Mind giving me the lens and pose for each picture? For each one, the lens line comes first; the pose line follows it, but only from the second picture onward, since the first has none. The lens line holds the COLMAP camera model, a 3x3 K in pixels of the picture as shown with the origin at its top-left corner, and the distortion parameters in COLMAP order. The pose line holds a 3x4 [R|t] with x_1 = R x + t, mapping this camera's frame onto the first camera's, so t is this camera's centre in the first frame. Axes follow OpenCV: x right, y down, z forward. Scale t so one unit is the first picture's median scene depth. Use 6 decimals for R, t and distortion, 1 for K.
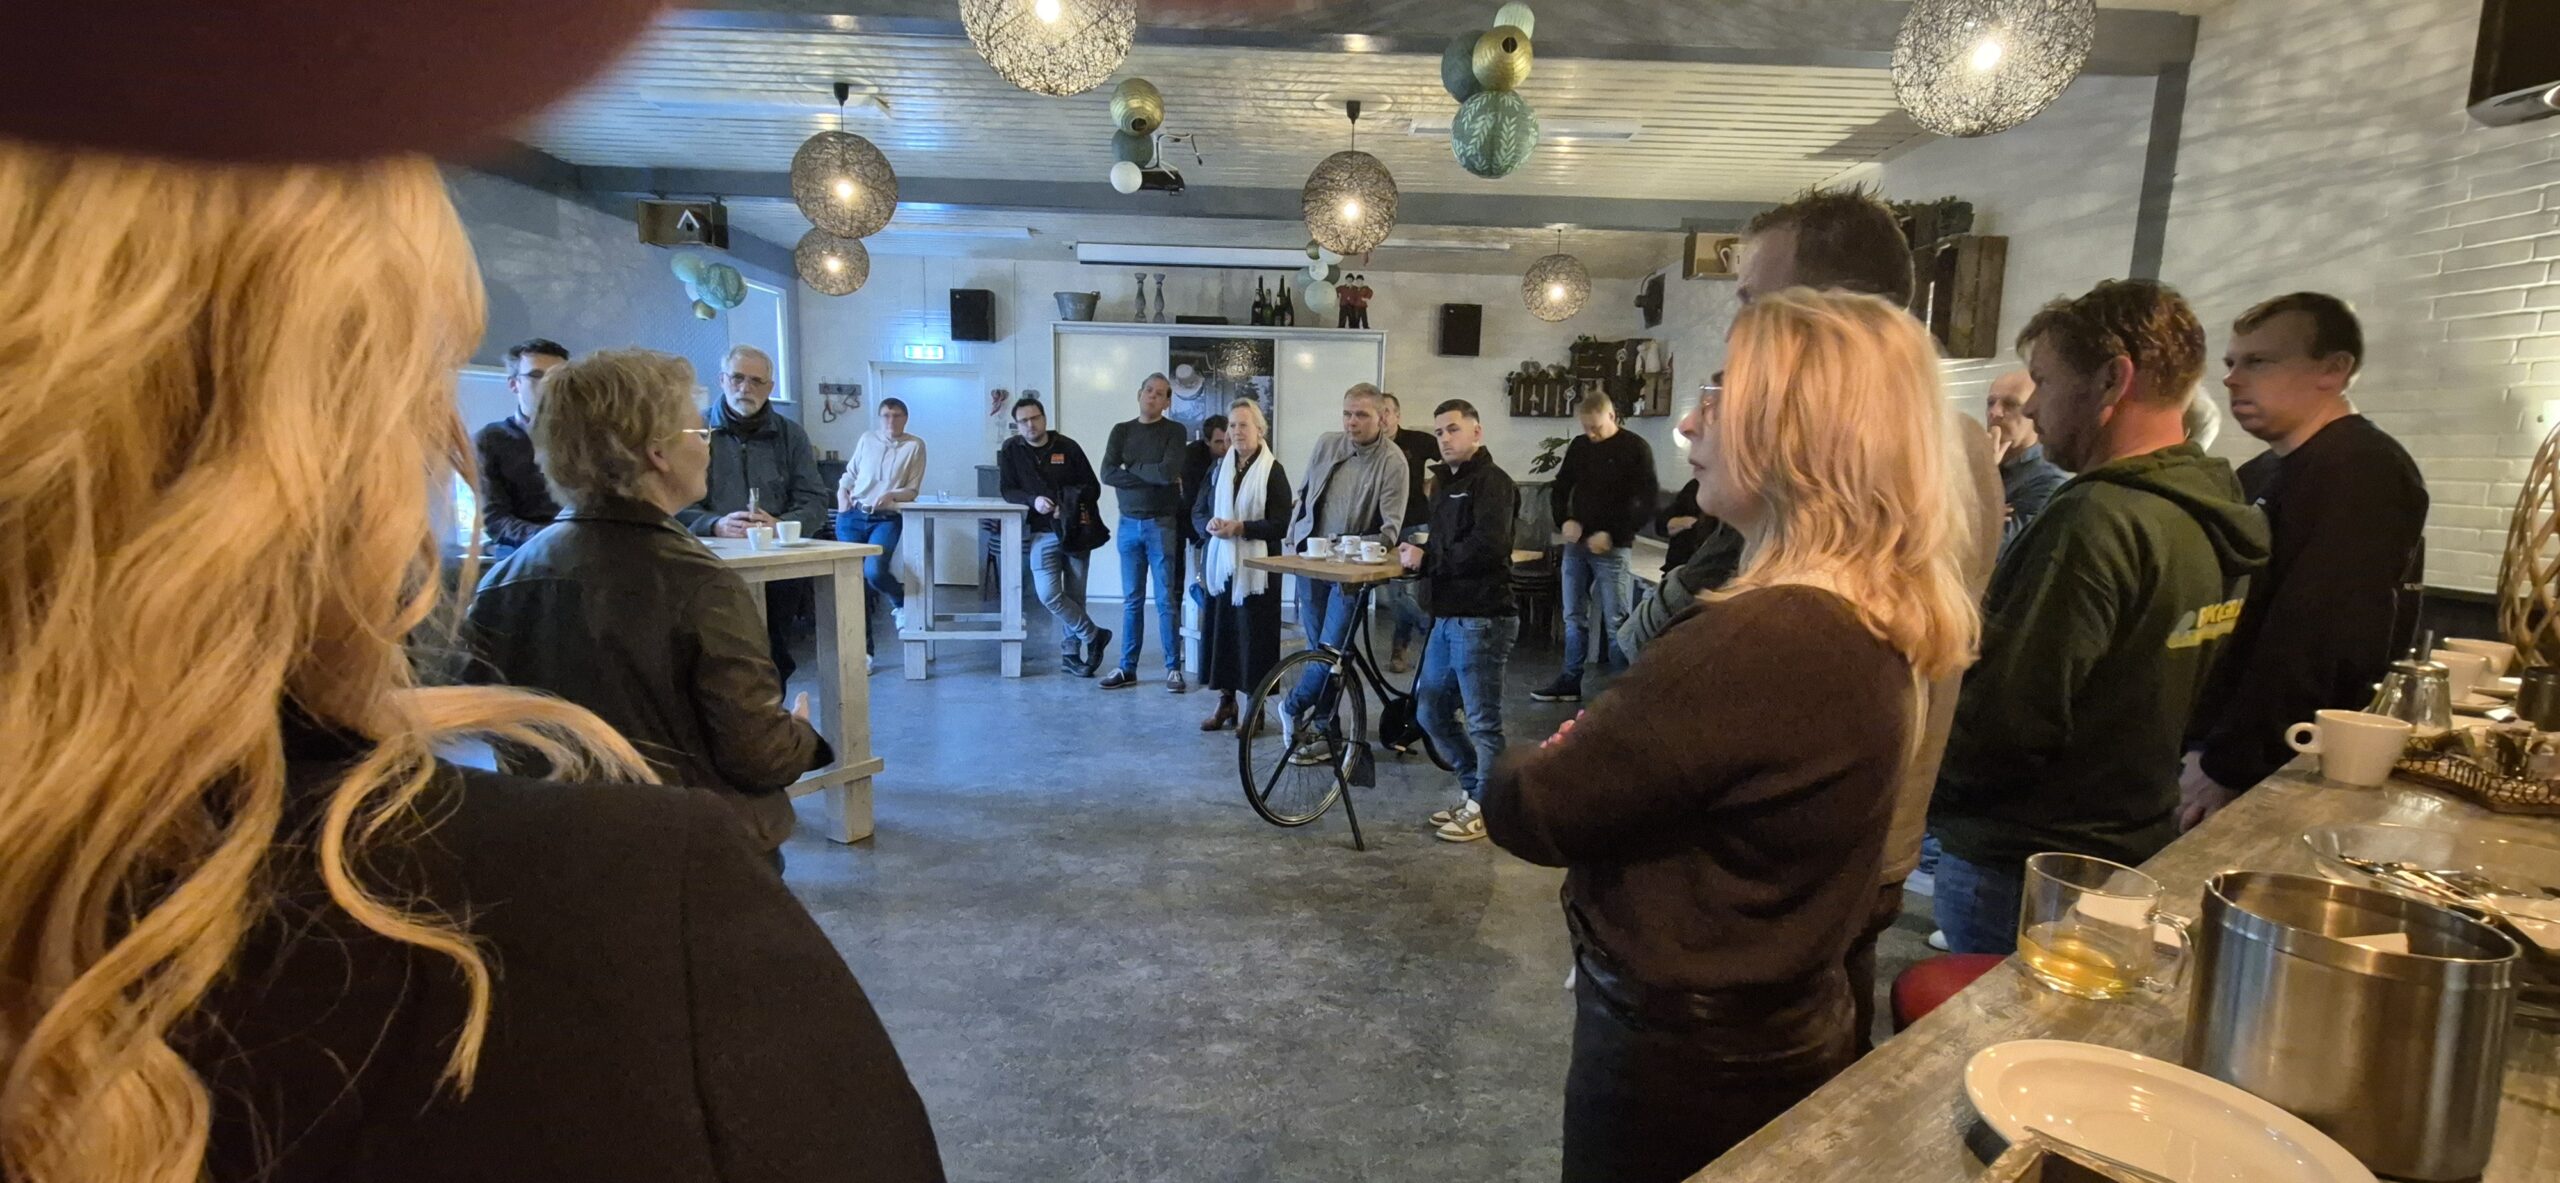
lens RADIAL K [[1051.4, 0, 1297.2], [0, 1051.4, 612.7], [0, 0, 1]] dist [-0.006246, -0.000802]
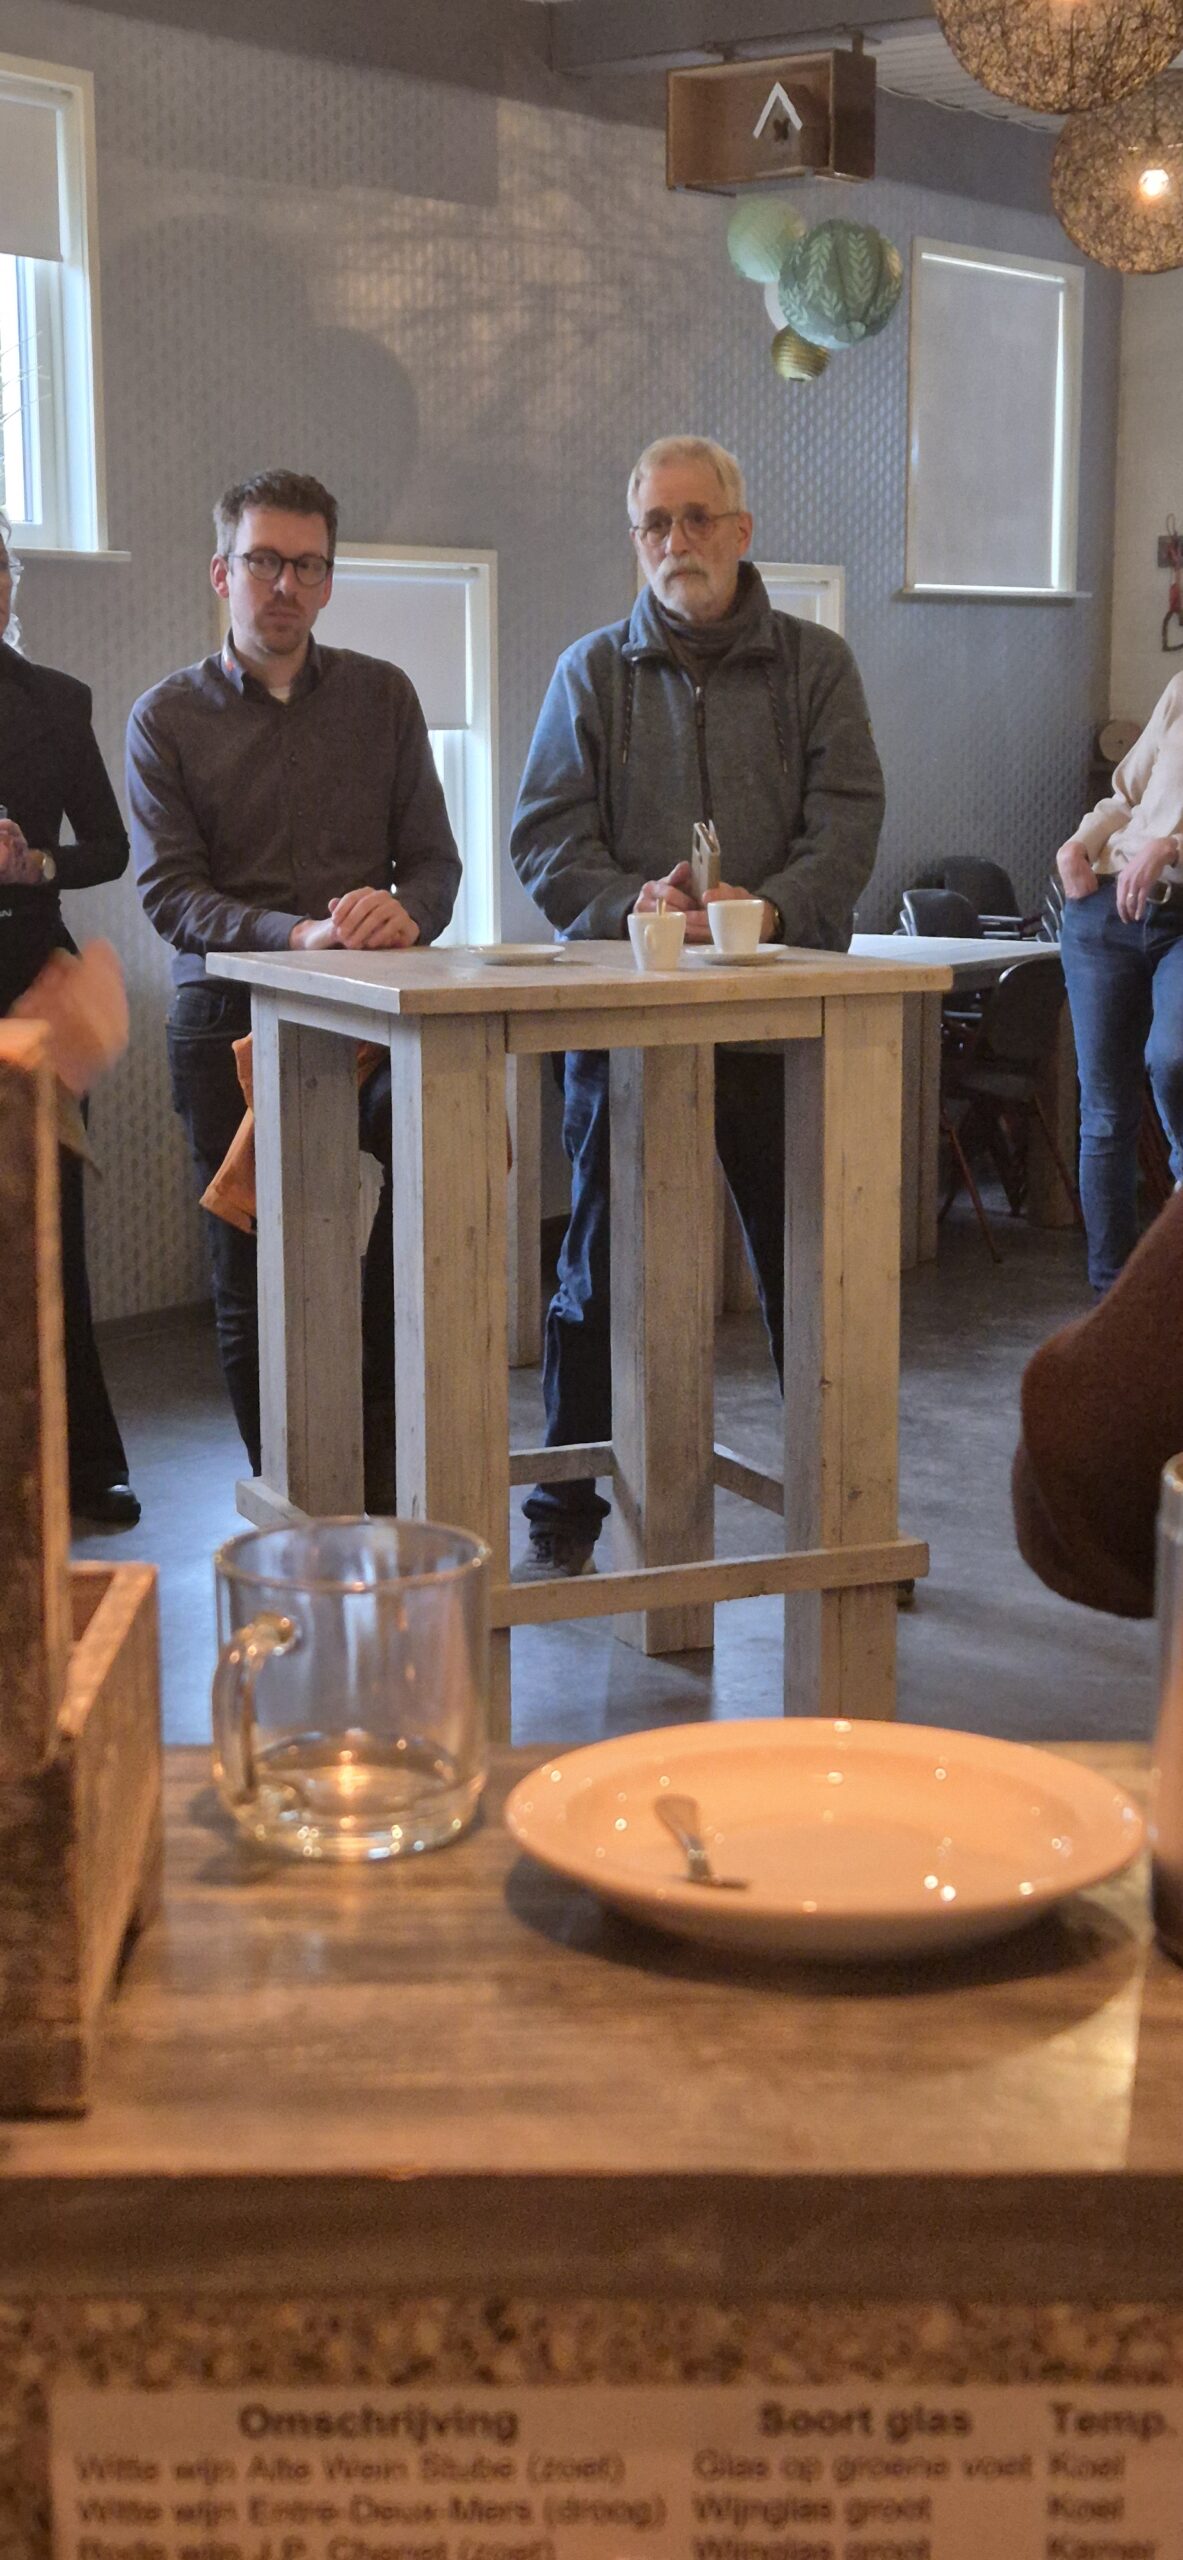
lens RADIAL K [[3453.0, 0, 475.1], [0, 3453.0, 1361.2], [0, 0, 1]] dist [0.079176, 0.000000]
pose [[0.781928, 0.084275, -0.617646, 0.160209], [-0.069976, 0.996423, 0.047368, 0.020233], [0.619429, 0.006182, 0.785028, -0.045309]]
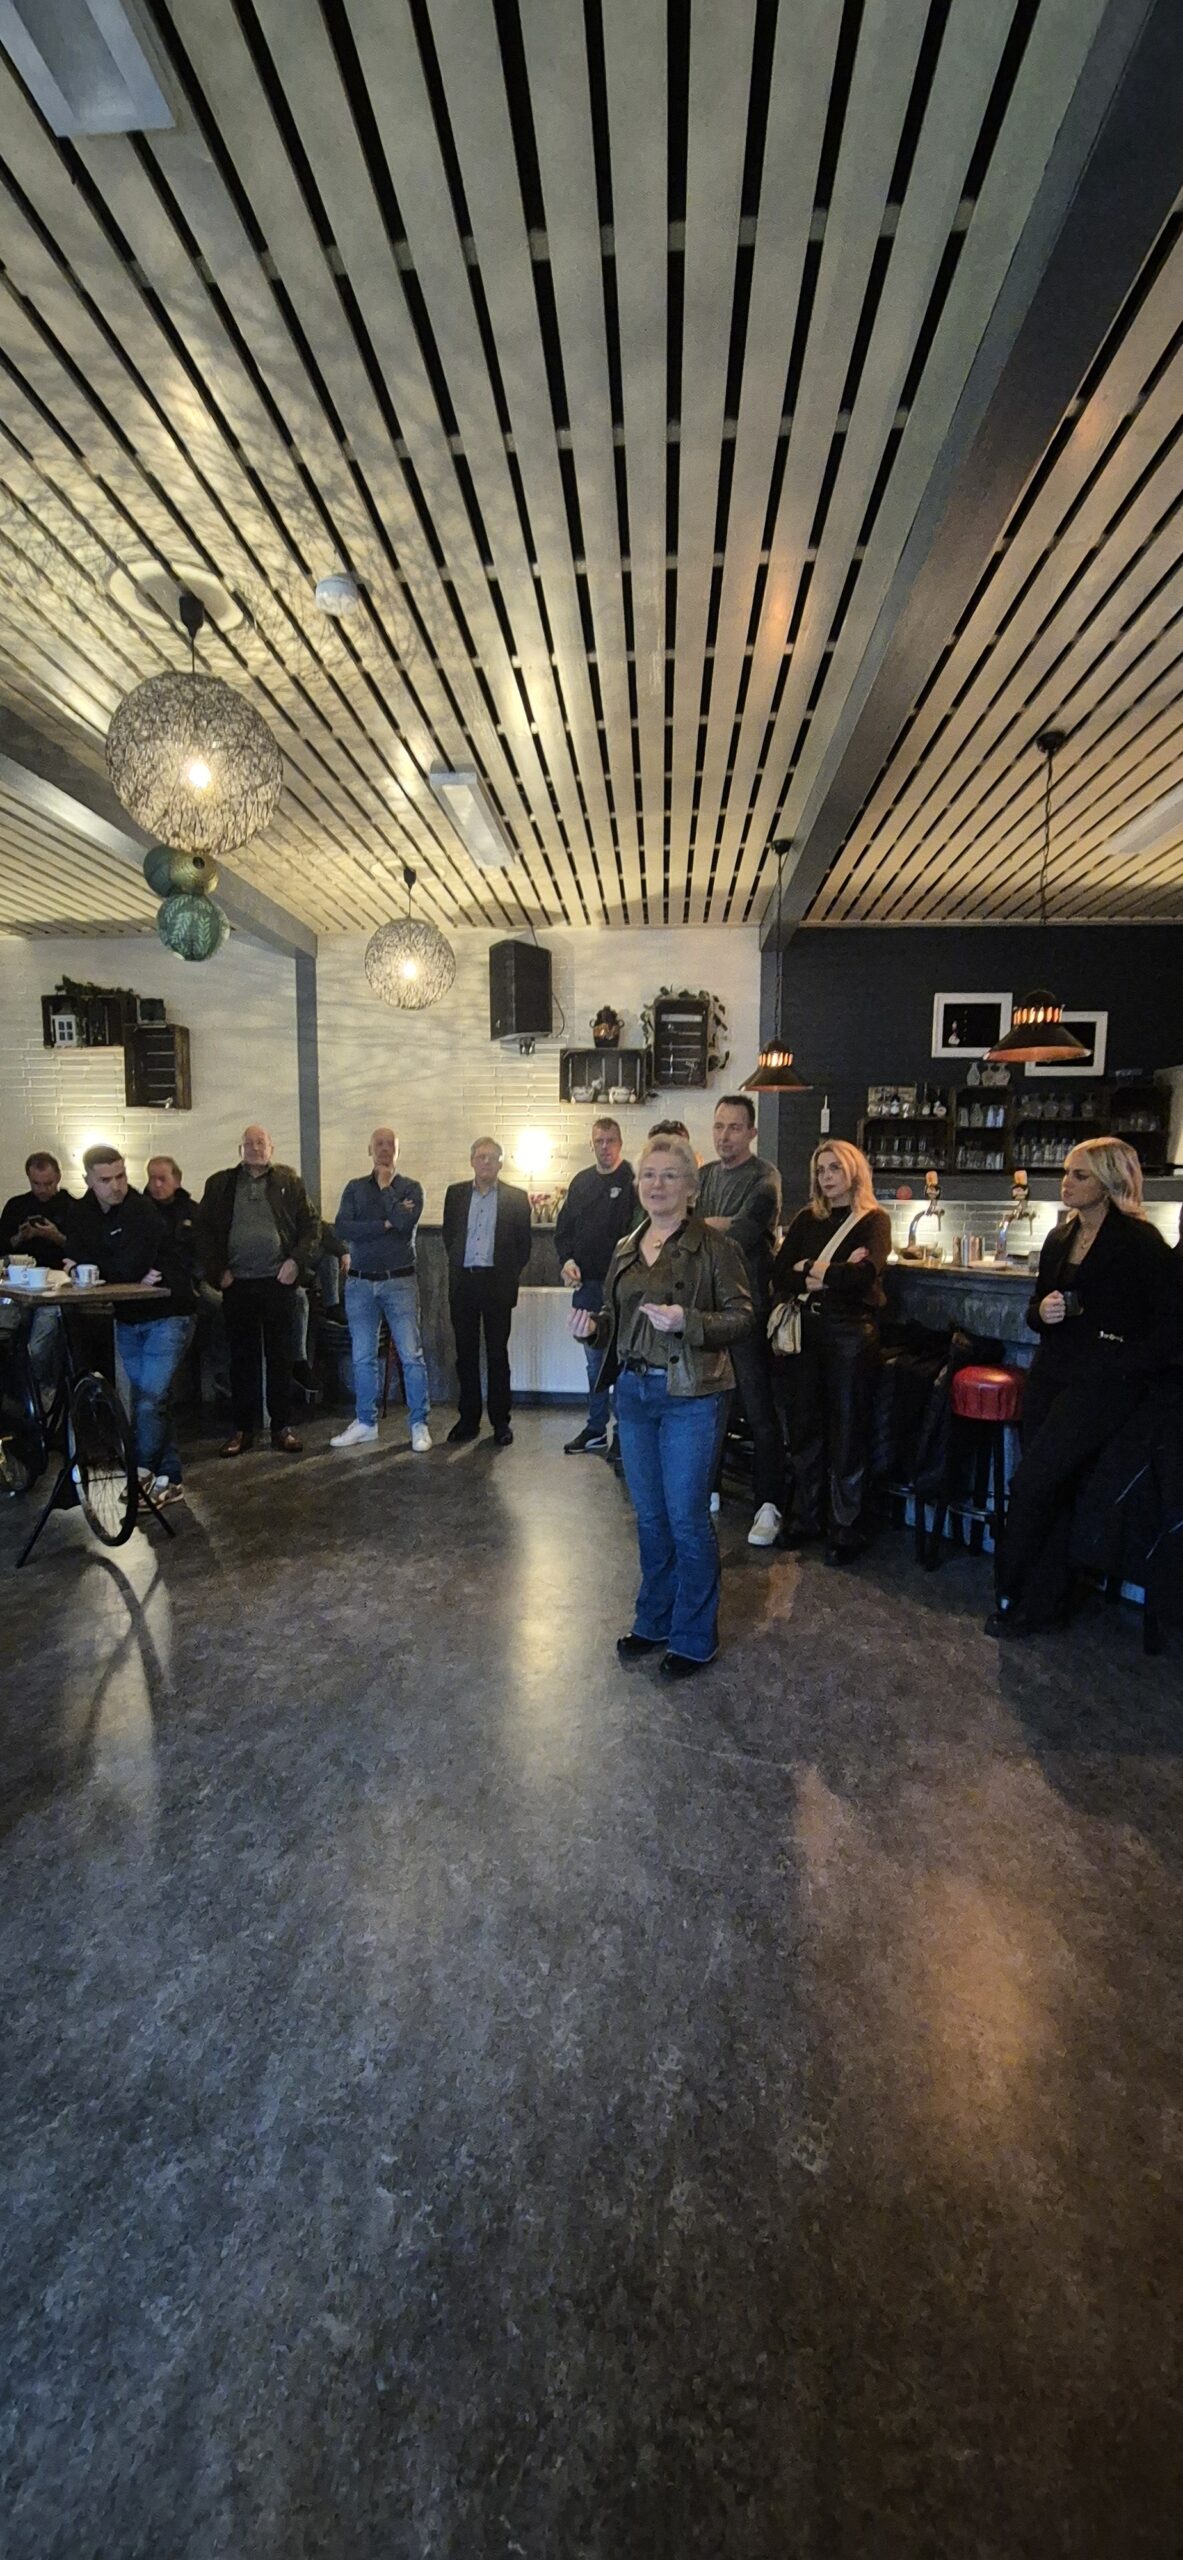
lens RADIAL K [[1051.4, 0, 574.4], [0, 1051.4, 1303.2], [0, 0, 1]] dist [-0.006246, -0.000802]
pose [[0.115573, -0.132556, 0.984414, -0.638981], [0.152306, 0.981701, 0.114309, -0.054044], [-0.981553, 0.136721, 0.133647, 0.266659]]
